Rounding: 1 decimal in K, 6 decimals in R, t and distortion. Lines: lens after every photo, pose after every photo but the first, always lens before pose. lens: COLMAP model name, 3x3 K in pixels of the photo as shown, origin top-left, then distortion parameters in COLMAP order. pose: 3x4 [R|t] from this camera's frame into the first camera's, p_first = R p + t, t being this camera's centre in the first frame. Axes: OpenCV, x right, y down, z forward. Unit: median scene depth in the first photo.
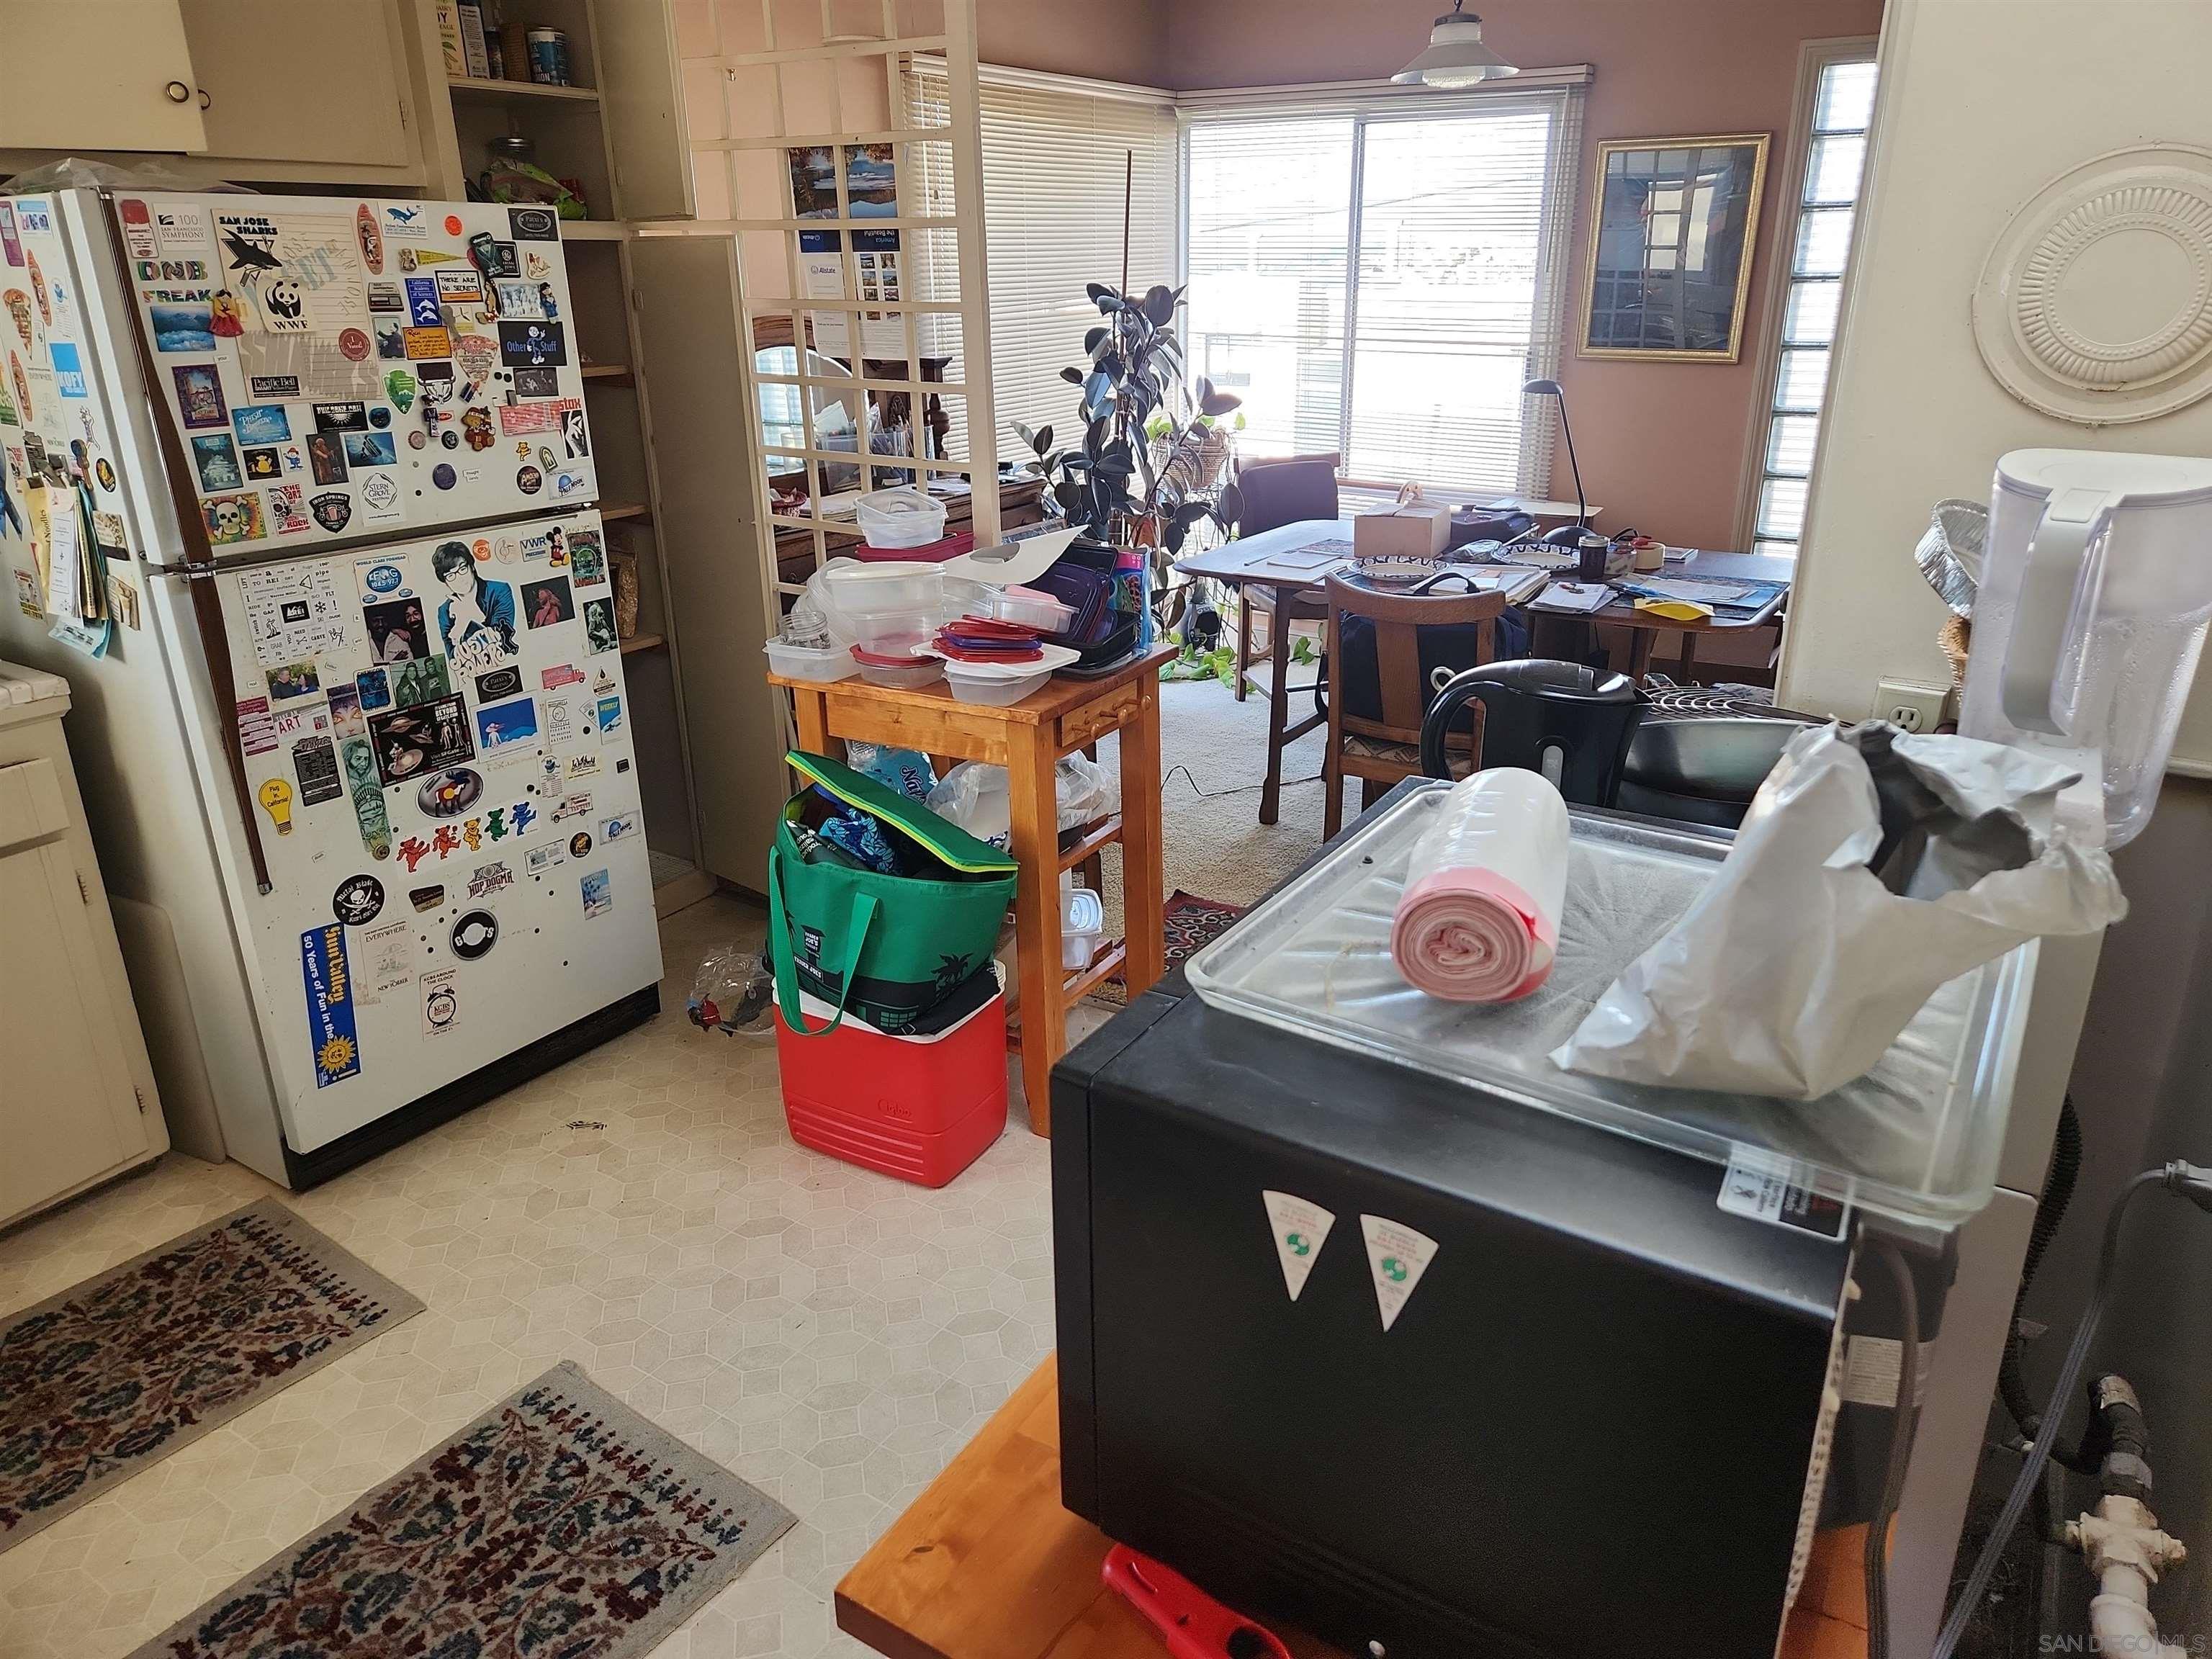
lens RADIAL K [[1493.7, 0, 1108.6], [0, 1493.7, 829.0], [0, 0, 1]] dist [-0.003956, -0.009555]
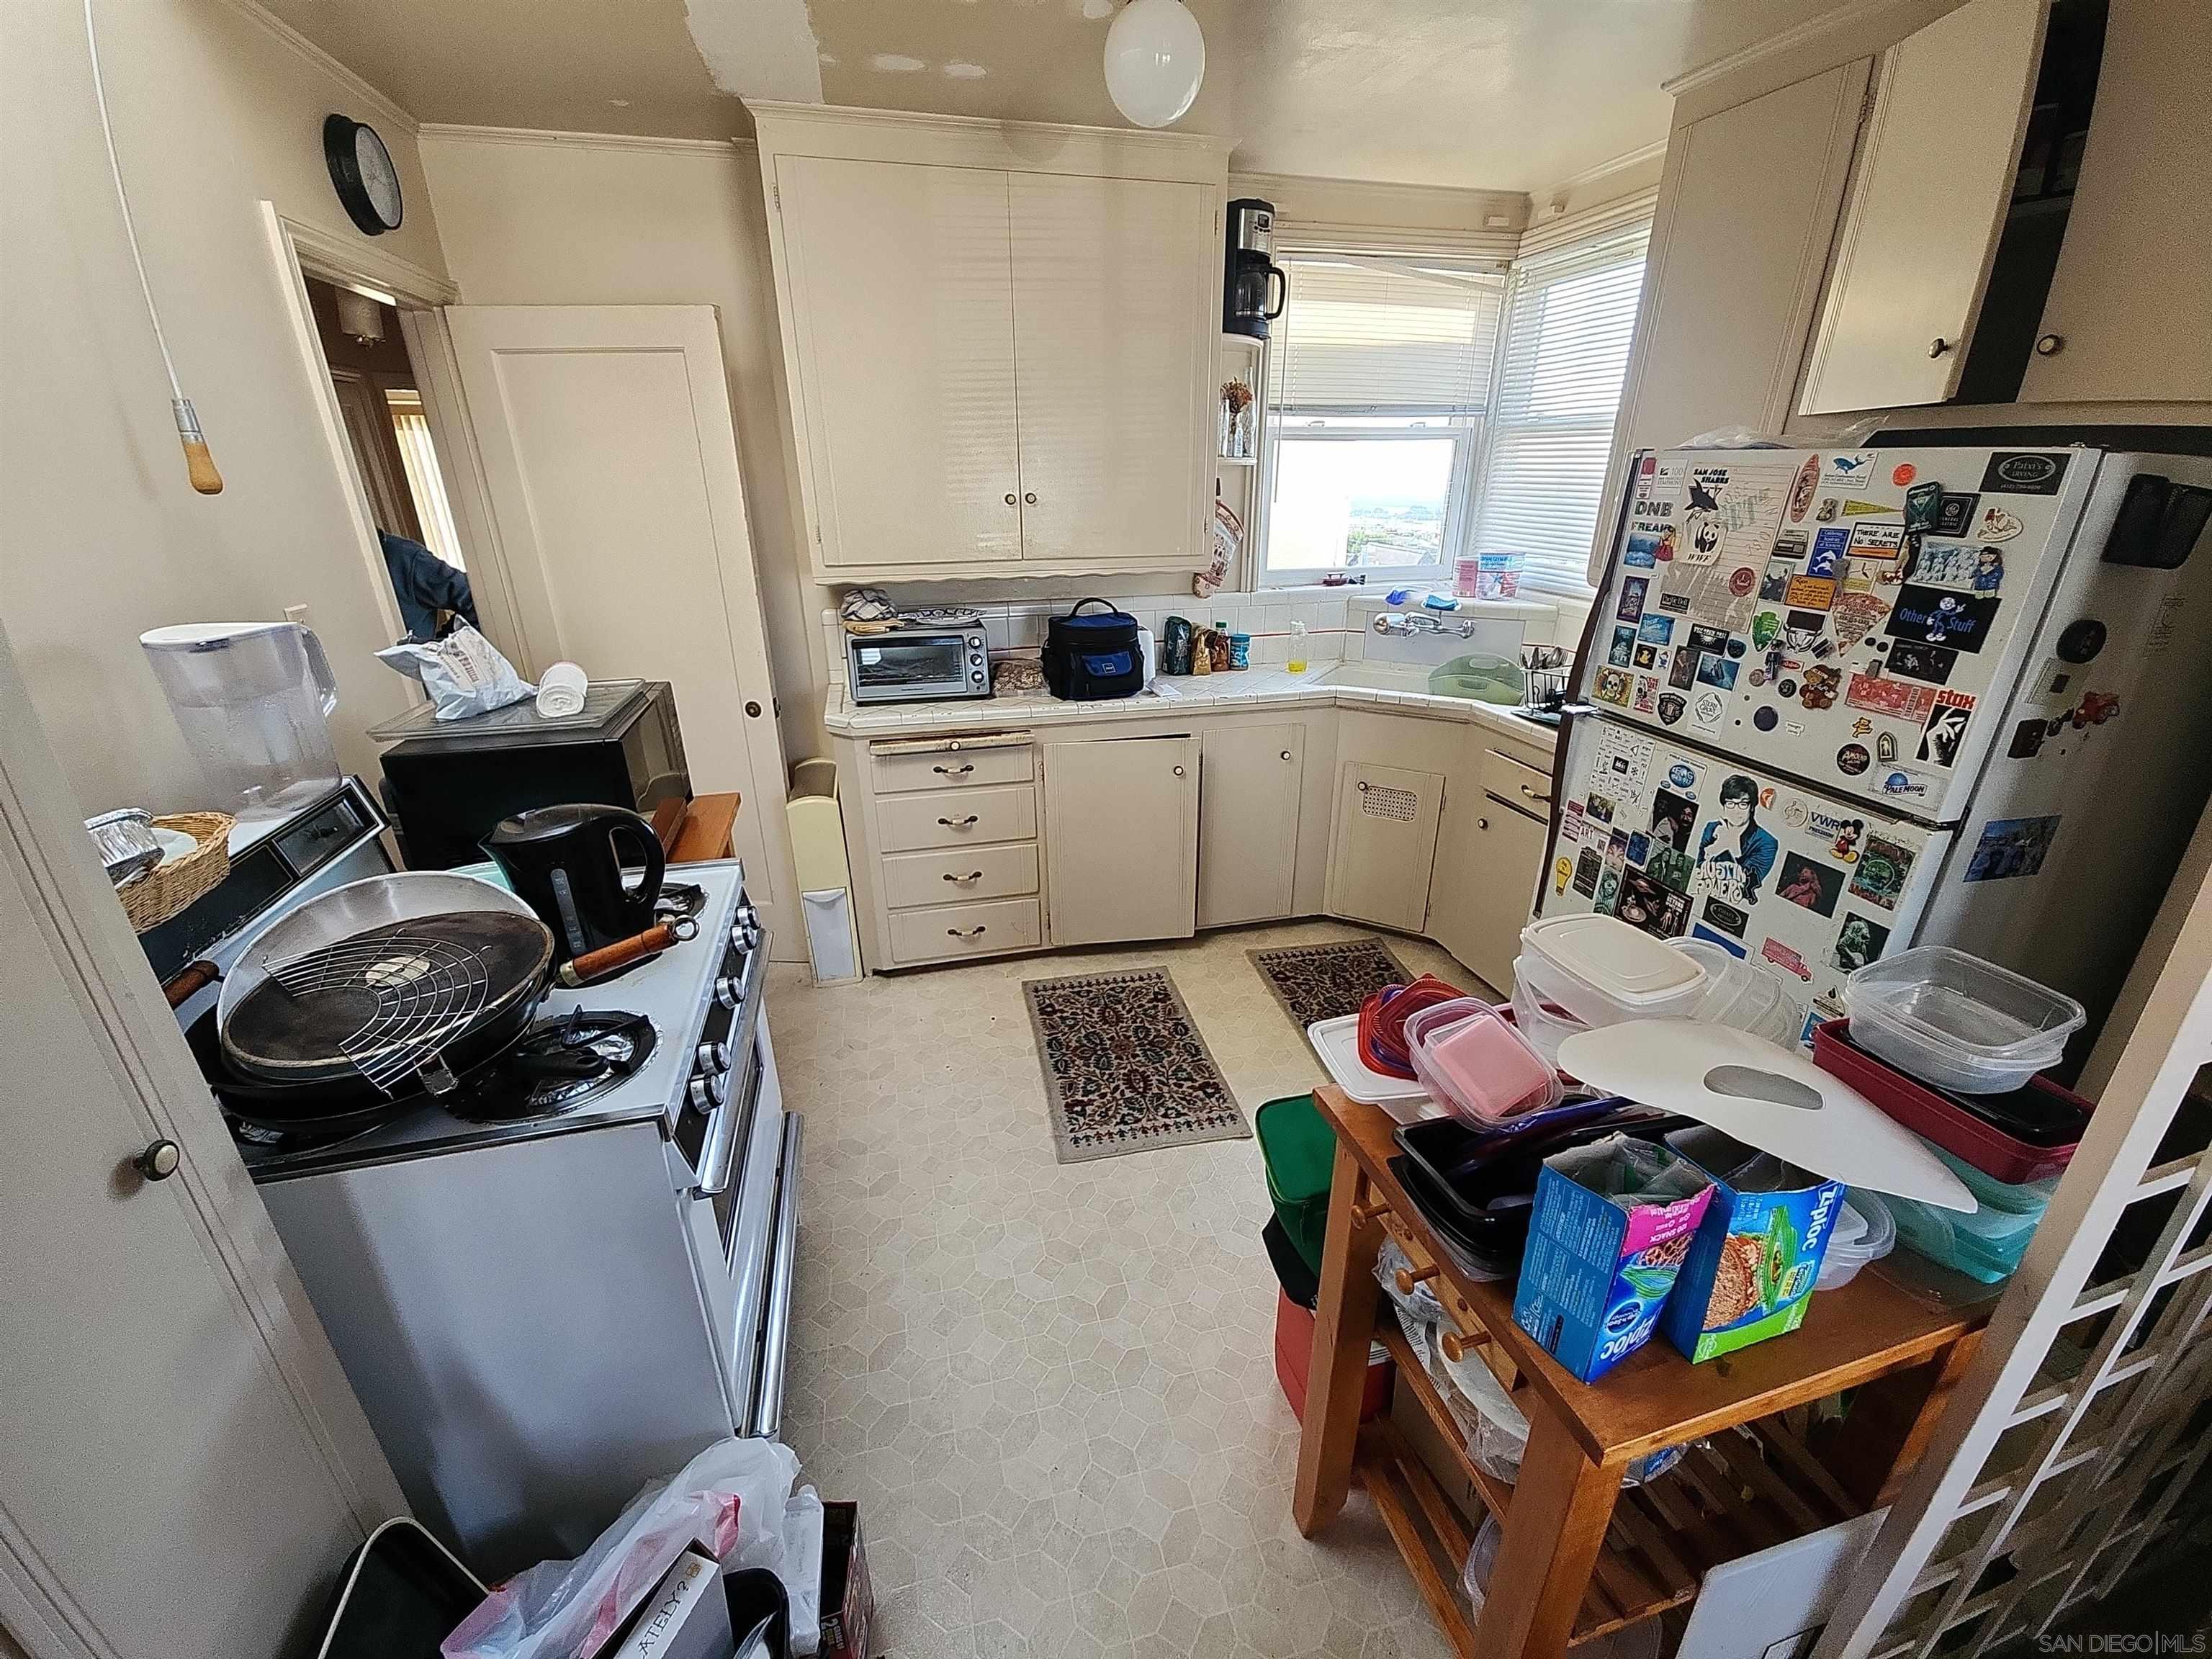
lens RADIAL K [[889.0, 0, 1102.0], [0, 889.0, 845.5], [0, 0, 1]] dist [0.001535, -0.000745]
pose [[-0.687243, 0.288448, -0.666704, 0.315277], [-0.252606, 0.765614, 0.591629, -0.424265], [0.681092, 0.575007, -0.453300, 1.030921]]
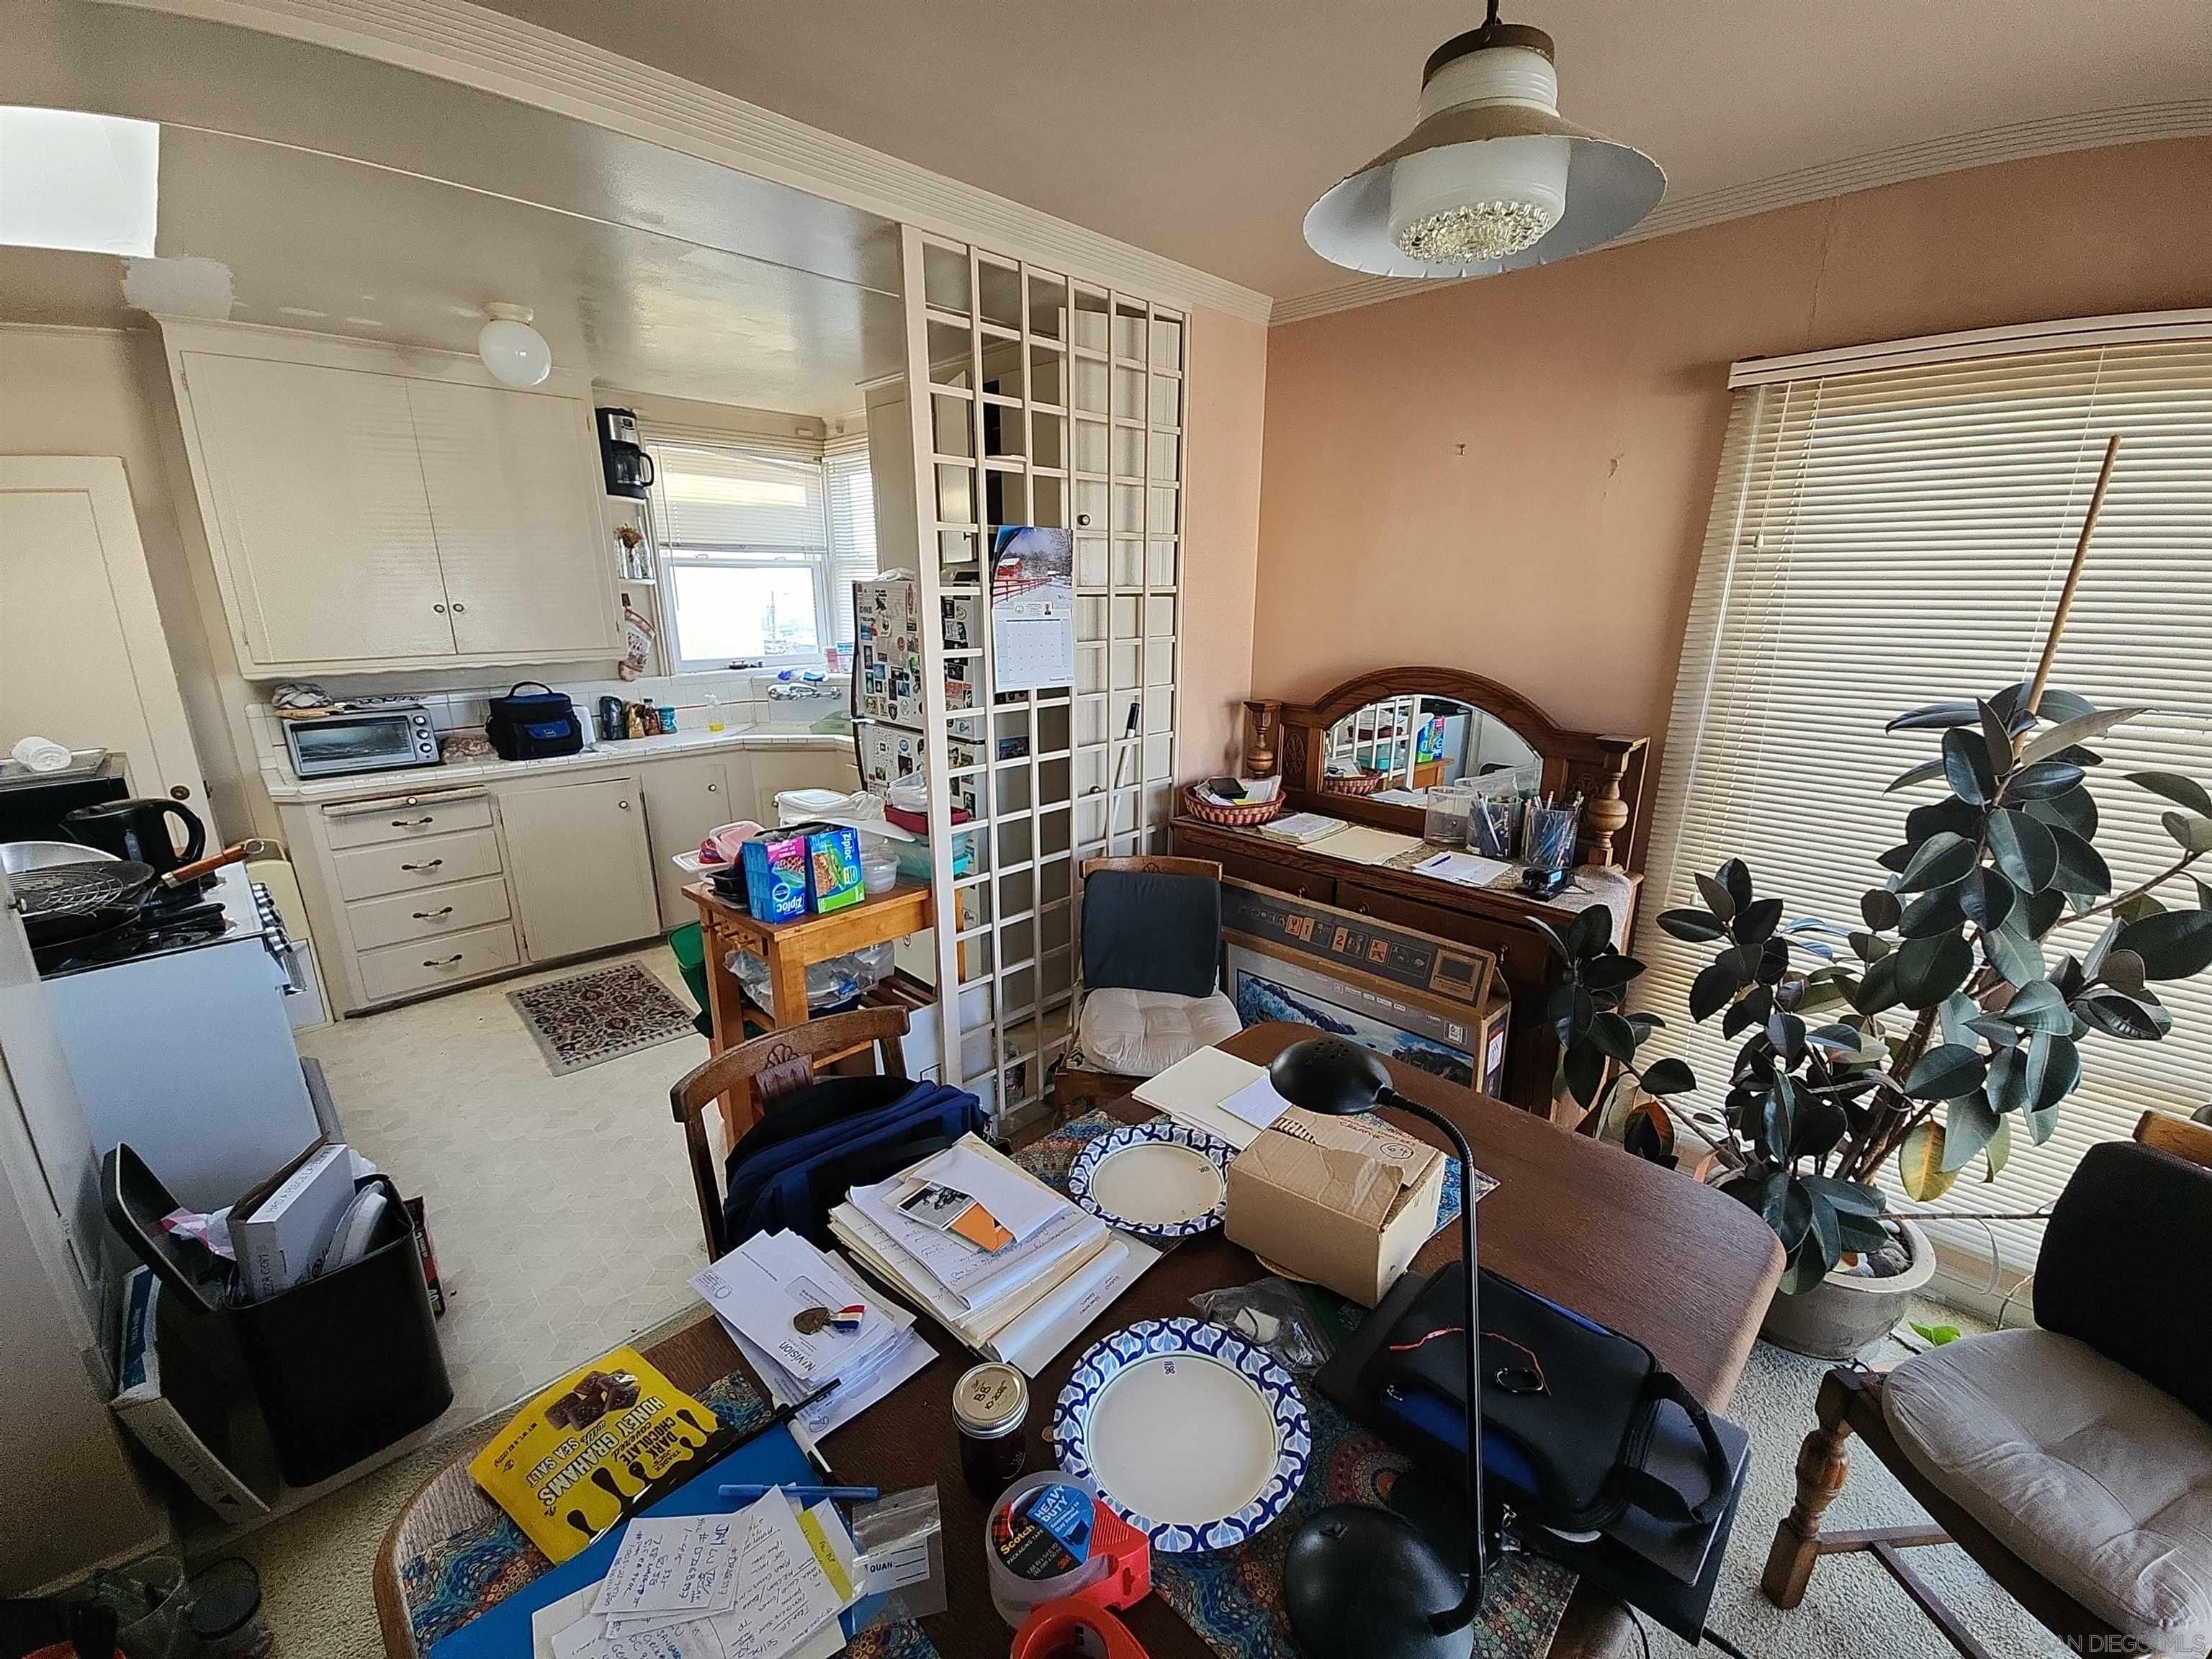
lens RADIAL K [[889.0, 0, 1102.9], [0, 889.0, 830.8], [0, 0, 1]] dist [0.001535, -0.000745]
pose [[-0.208444, 0.262496, -0.942150, 0.733577], [-0.350092, 0.879454, 0.322484, -0.584669], [0.913229, 0.397059, -0.091419, 1.433976]]
